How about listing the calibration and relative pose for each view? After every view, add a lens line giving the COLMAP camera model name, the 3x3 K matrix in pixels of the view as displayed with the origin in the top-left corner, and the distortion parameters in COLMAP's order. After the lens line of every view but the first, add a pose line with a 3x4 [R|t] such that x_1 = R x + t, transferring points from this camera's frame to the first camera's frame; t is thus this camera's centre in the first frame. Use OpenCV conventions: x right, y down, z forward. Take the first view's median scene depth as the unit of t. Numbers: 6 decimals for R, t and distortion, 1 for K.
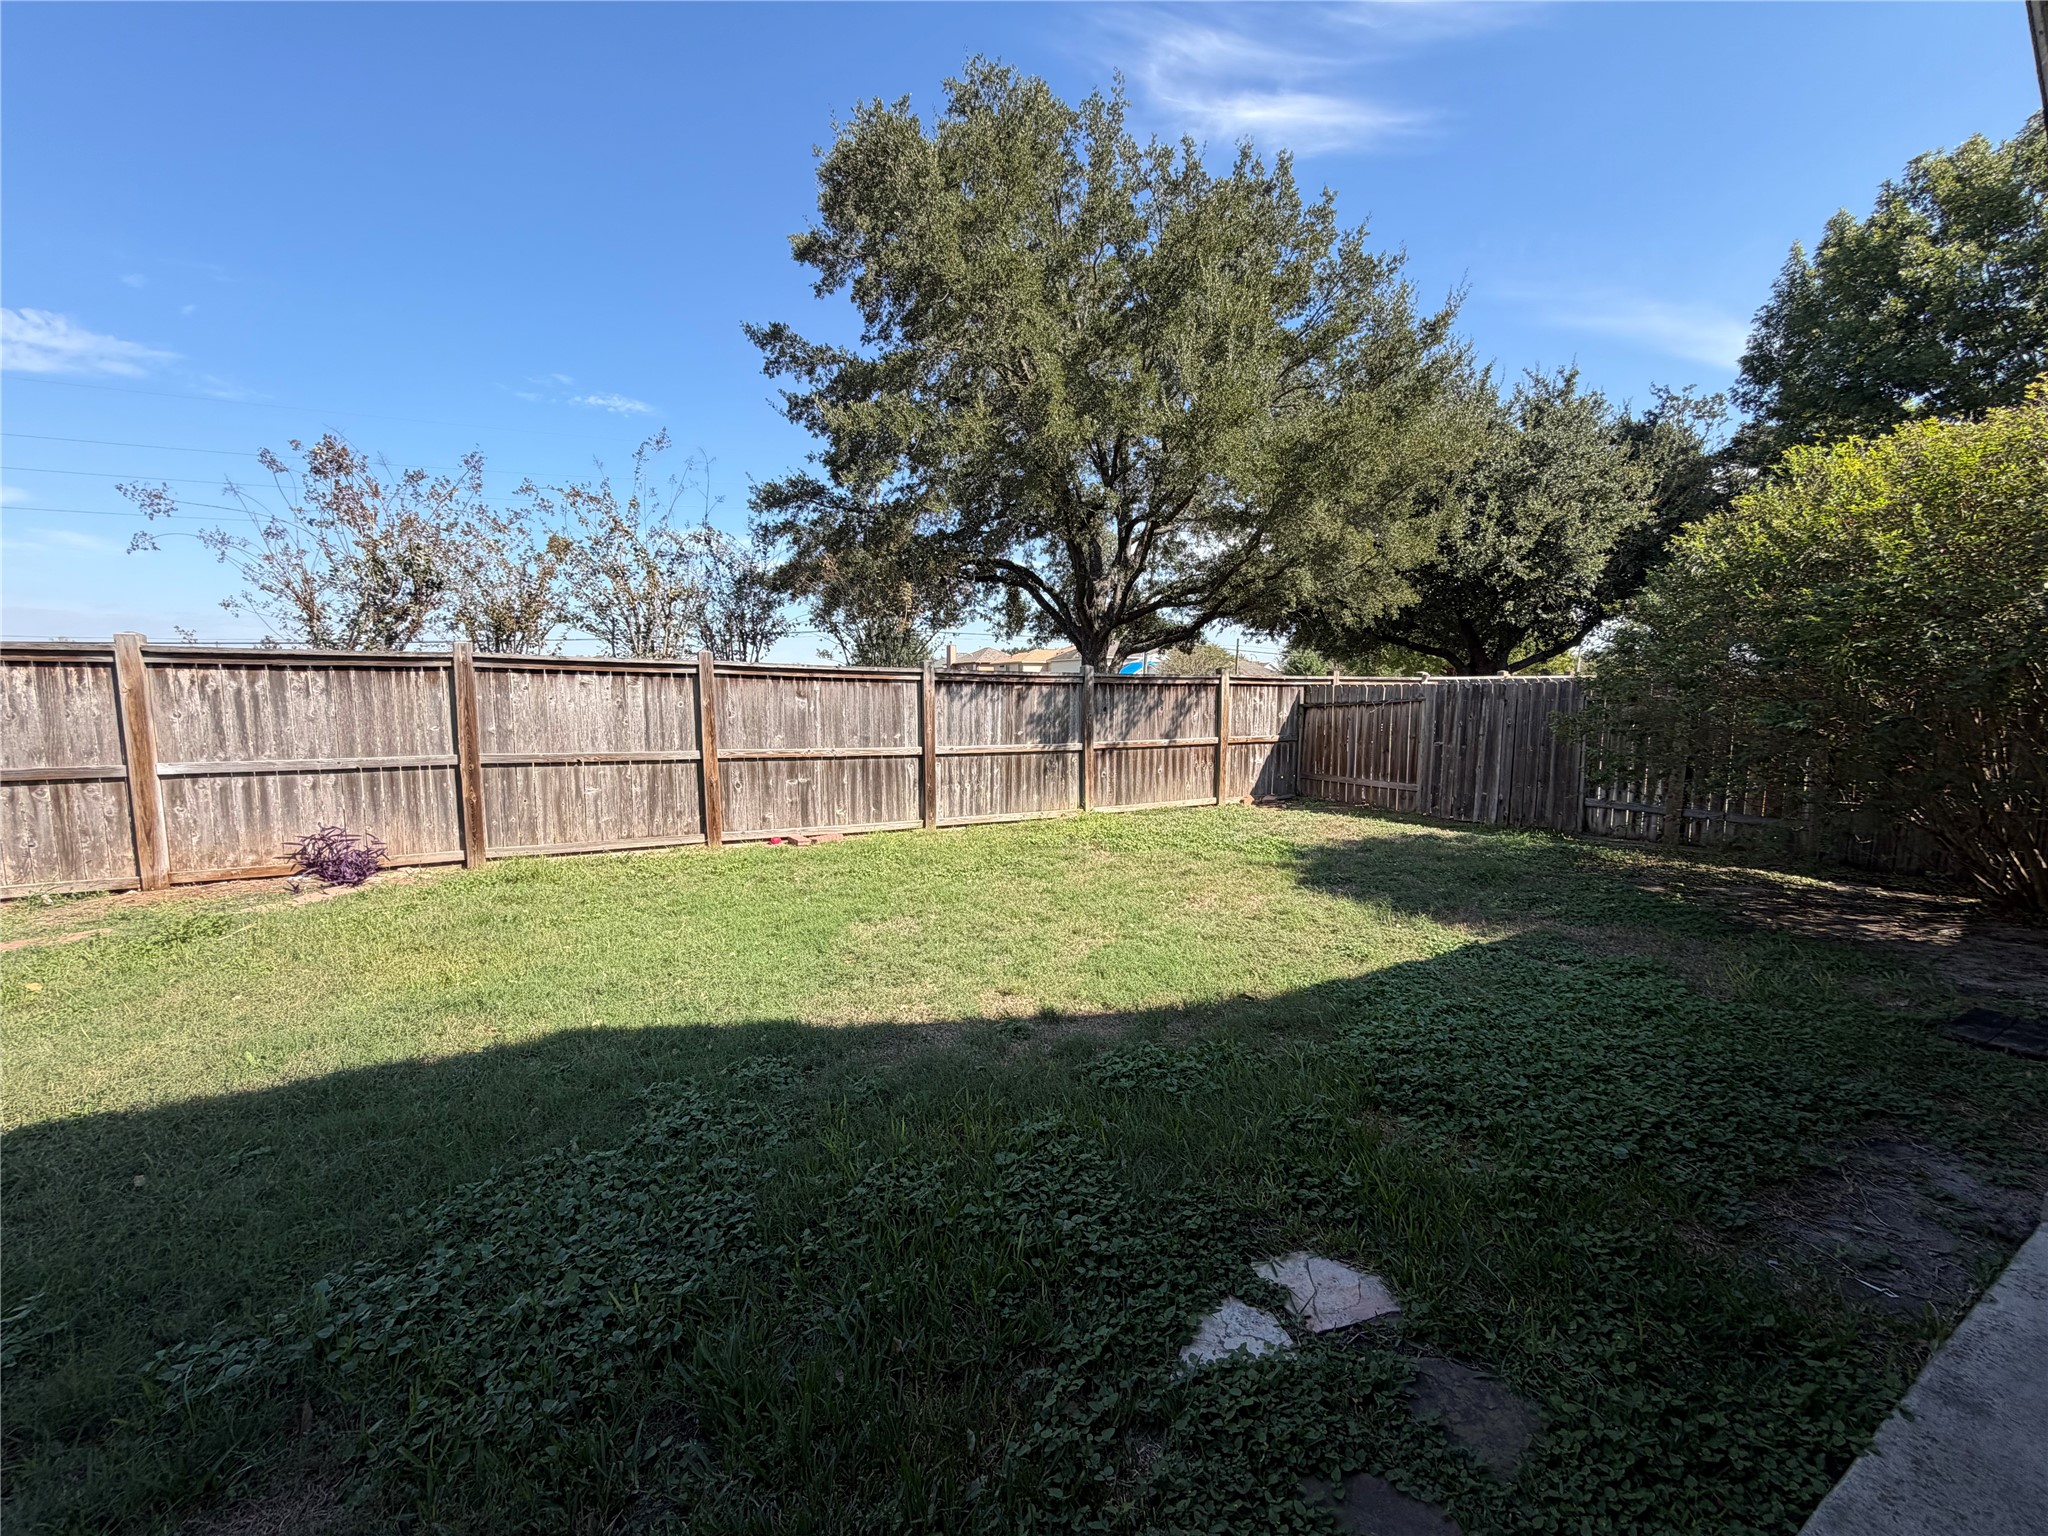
lens RADIAL K [[815.9, 0, 1020.3], [0, 815.9, 767.2], [0, 0, 1]] dist [0.001160, 0.000186]
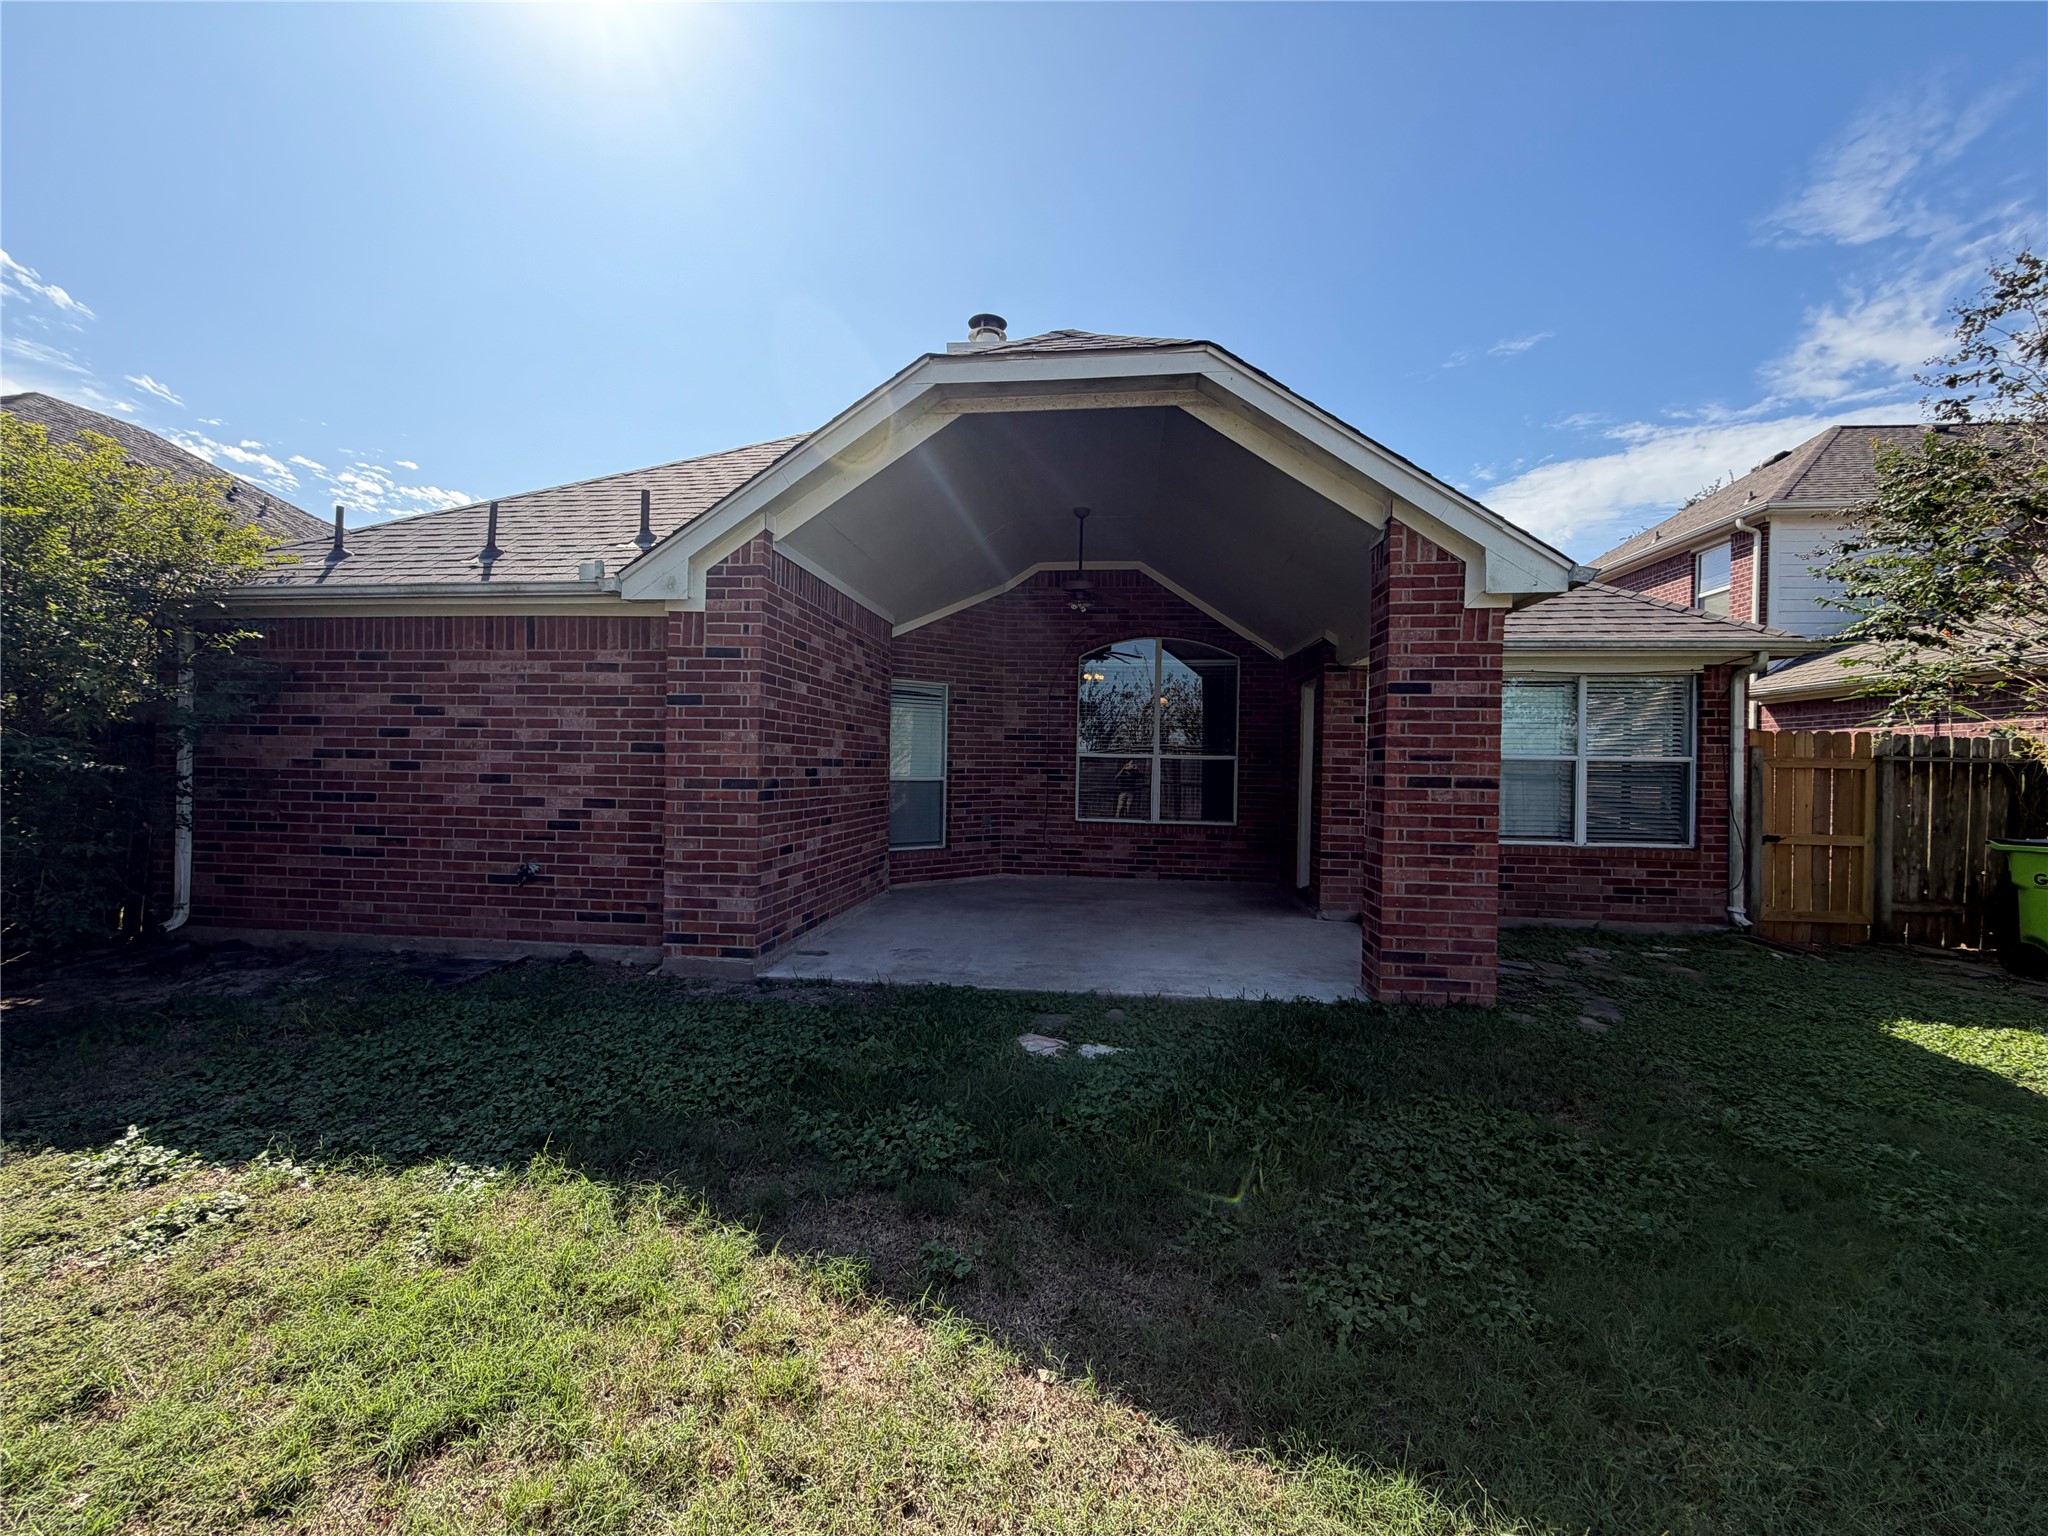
lens RADIAL K [[817.8, 0, 1020.3], [0, 817.8, 767.7], [0, 0, 1]] dist [0.000955, 0.000059]
pose [[-0.800230, -0.021937, 0.599291, -0.142338], [0.032765, 0.996239, 0.080218, -0.036523], [-0.598797, 0.083829, -0.796502, 0.479080]]
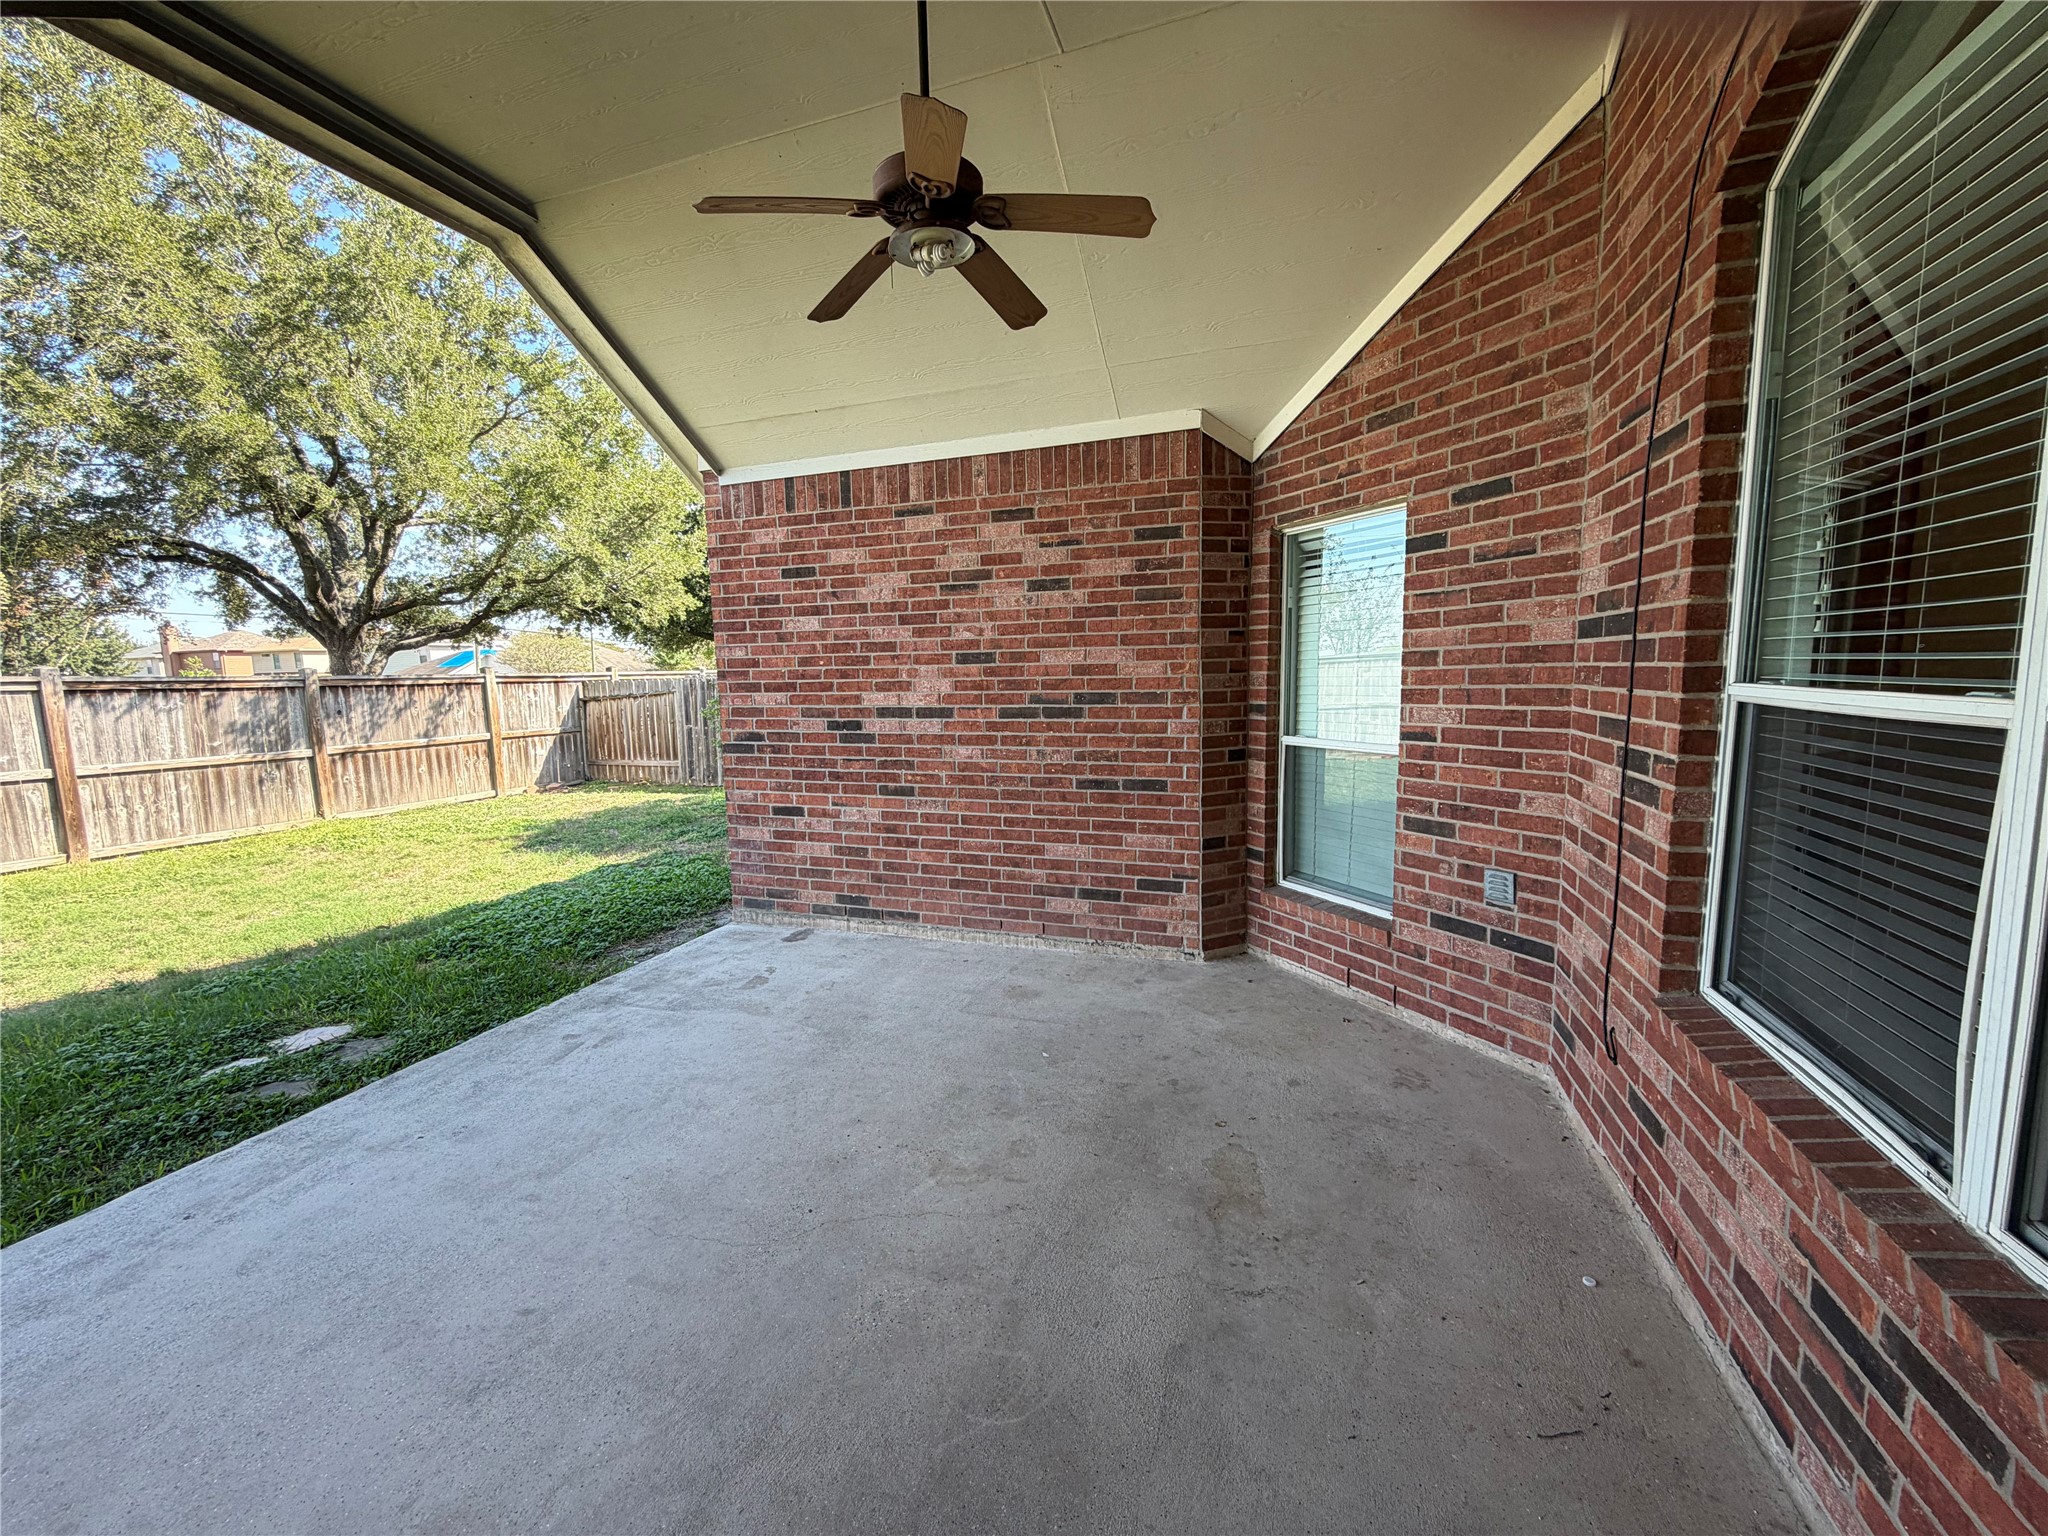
lens RADIAL K [[815.9, 0, 1020.3], [0, 815.9, 767.2], [0, 0, 1]] dist [0.001160, 0.000186]
pose [[0.758122, -0.095251, 0.645119, 0.085247], [0.084052, 0.995296, 0.048180, 0.015258], [-0.646674, 0.017697, 0.762561, -0.268762]]
